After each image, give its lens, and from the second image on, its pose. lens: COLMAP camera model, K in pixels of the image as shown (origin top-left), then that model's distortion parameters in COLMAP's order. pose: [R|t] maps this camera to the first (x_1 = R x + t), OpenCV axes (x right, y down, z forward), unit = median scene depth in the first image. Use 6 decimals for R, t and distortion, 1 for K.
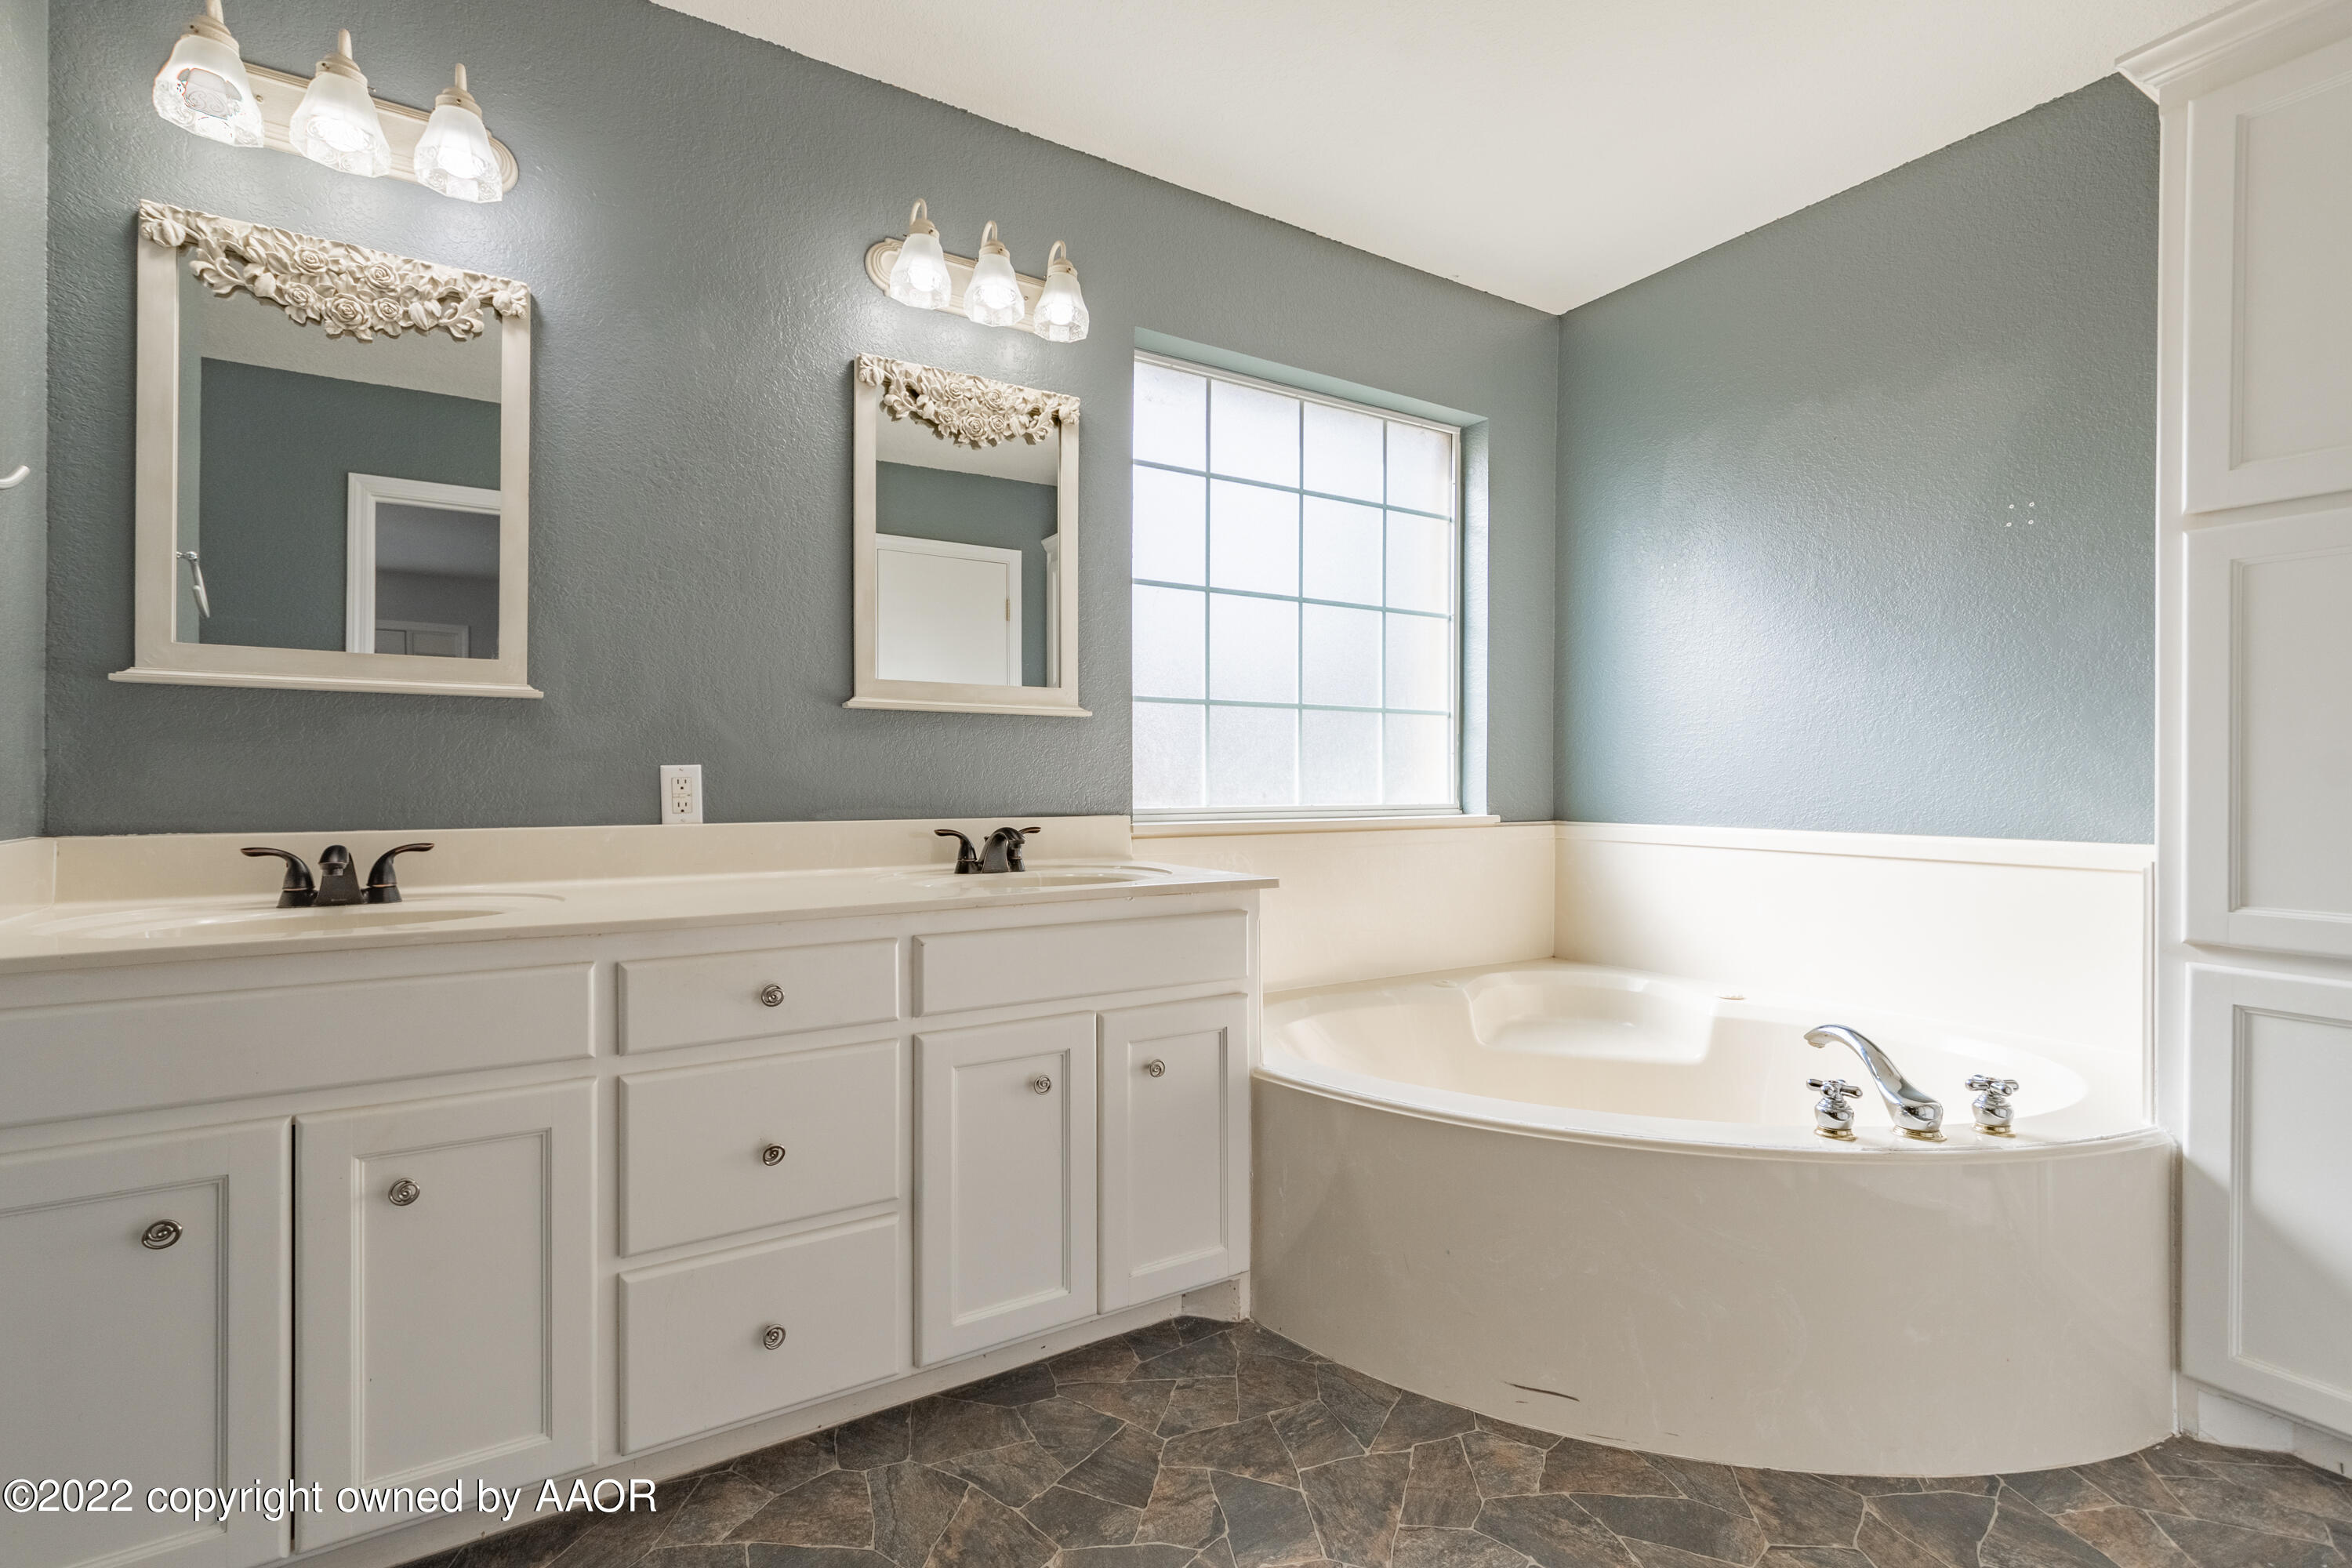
lens RADIAL K [[1051.7, 0, 1164.0], [0, 1051.7, 768.7], [0, 0, 1]] dist [0.008523, 0.000718]
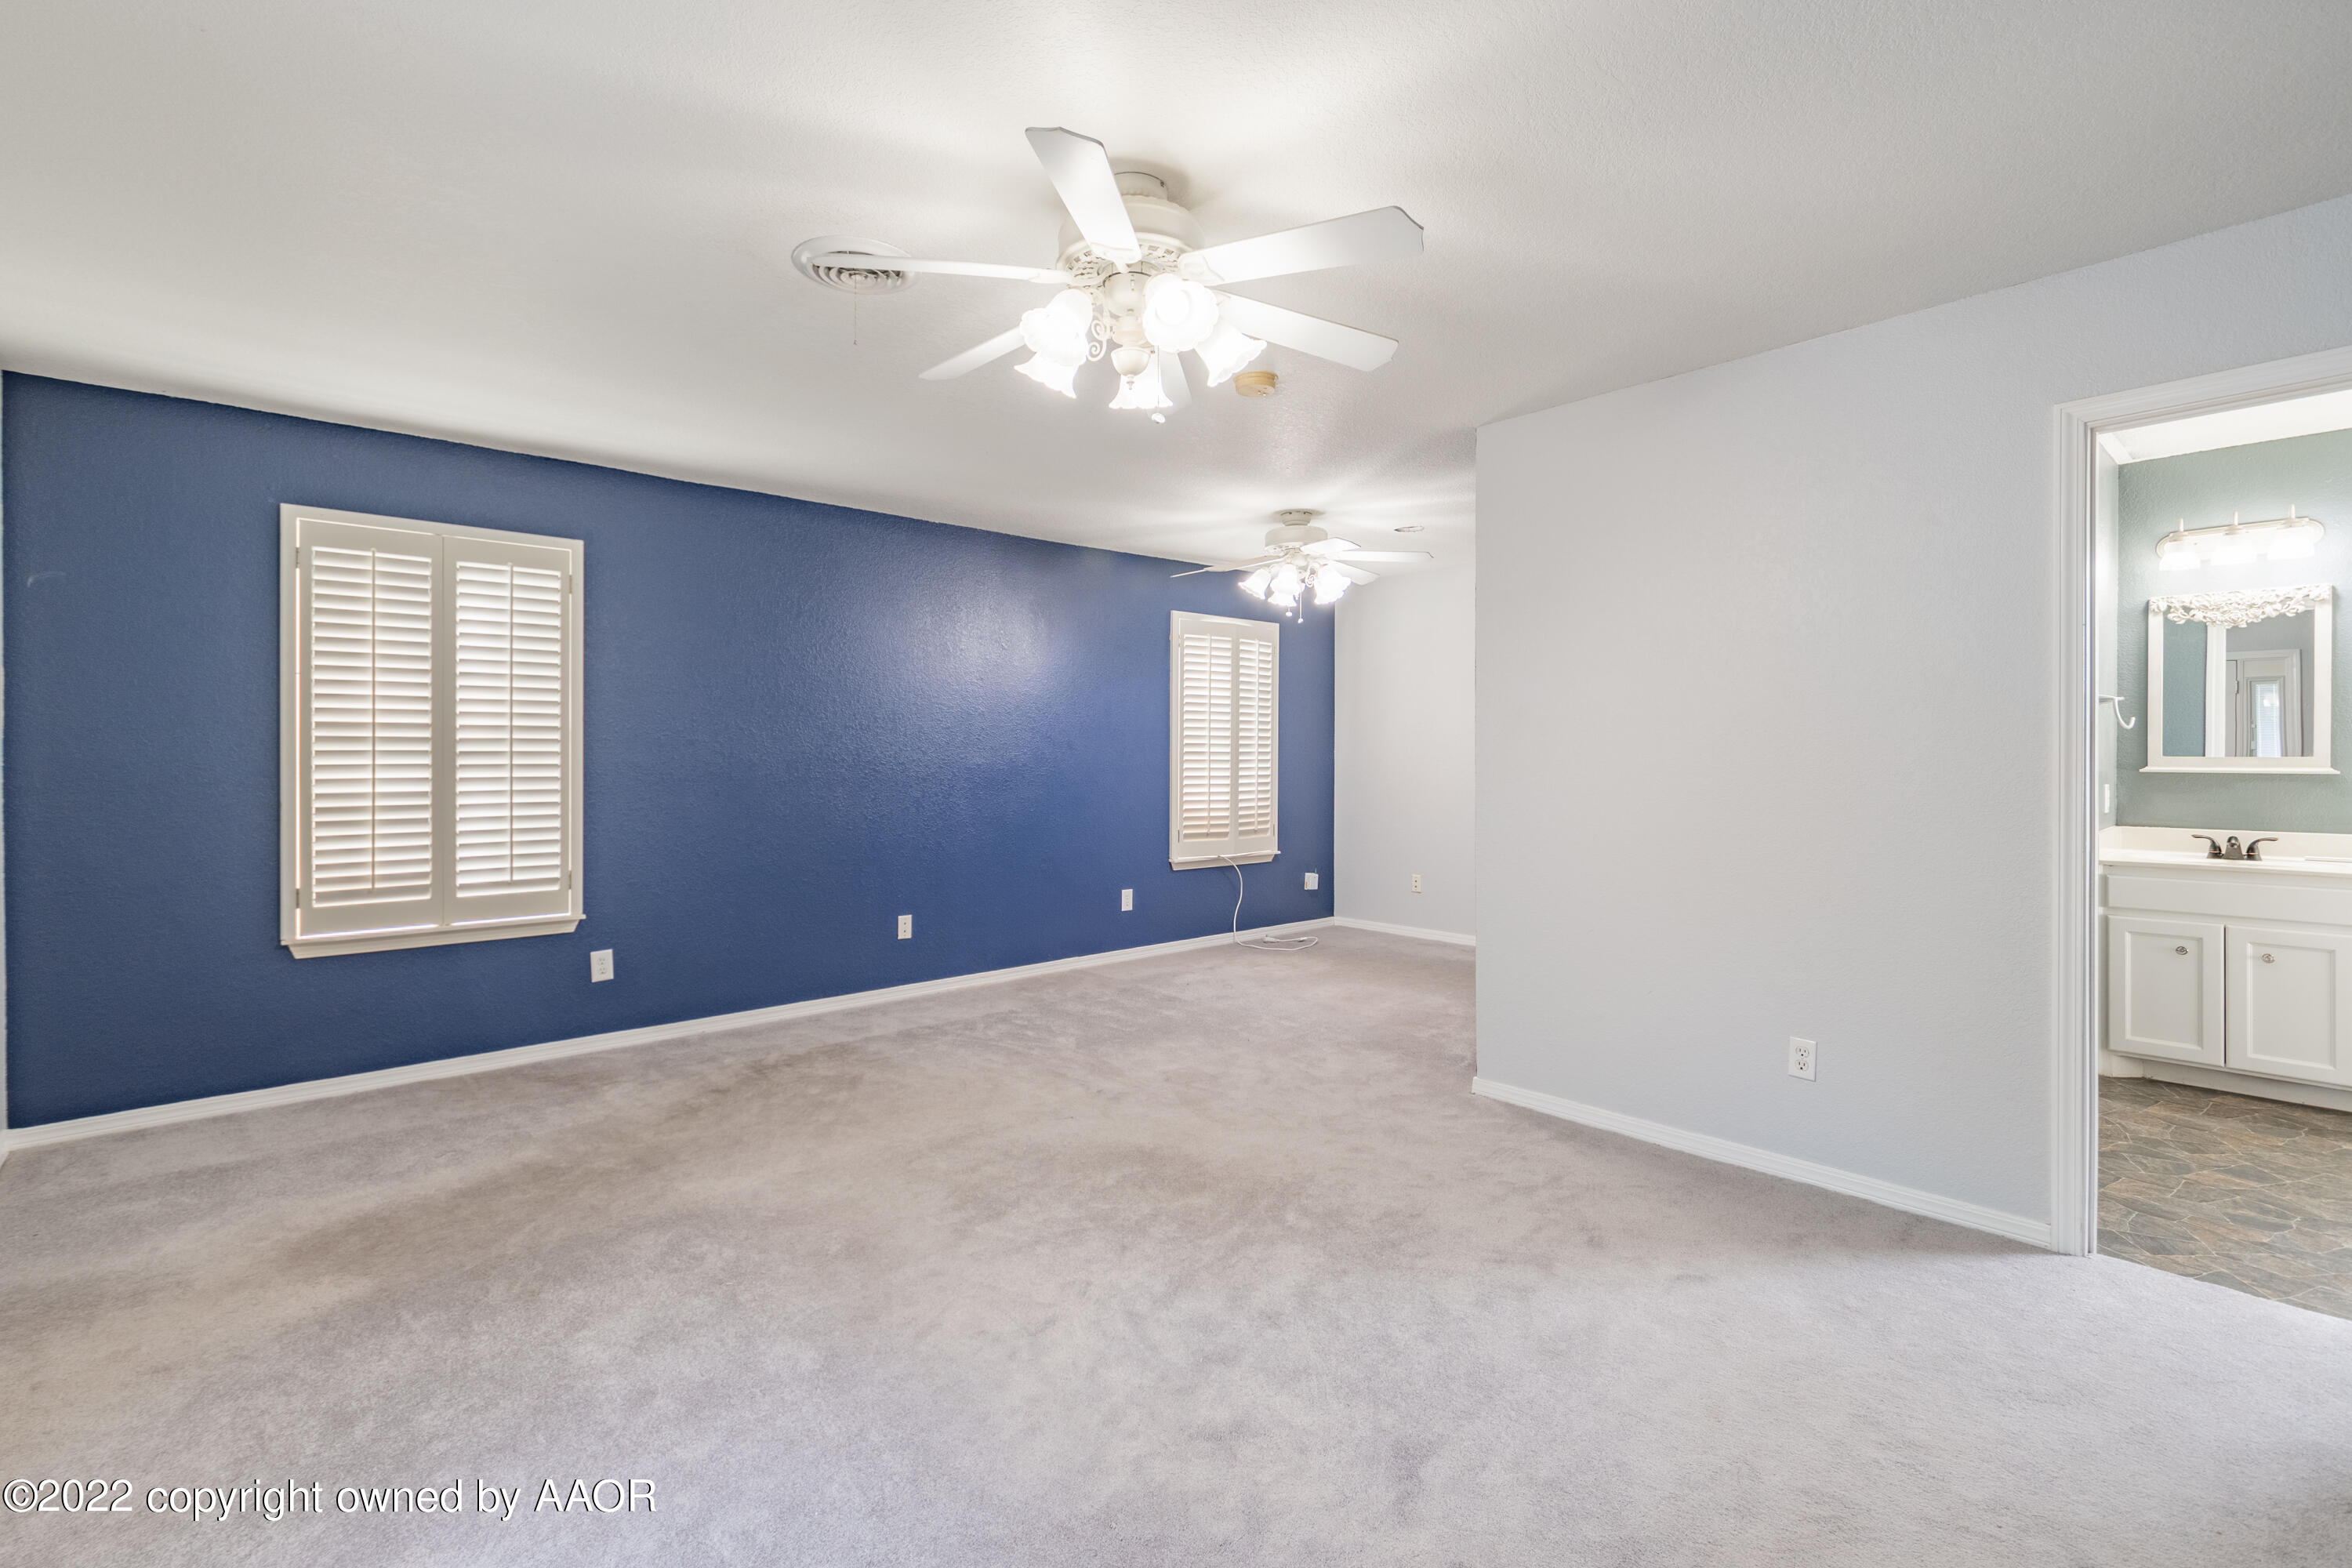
lens RADIAL K [[1051.7, 0, 1164.0], [0, 1051.7, 768.7], [0, 0, 1]] dist [0.008523, 0.000718]
pose [[0.158449, 0.002093, -0.987365, 1.325311], [0.010855, 0.999934, 0.003862, -0.127051], [0.987308, -0.011330, 0.158416, -1.931333]]
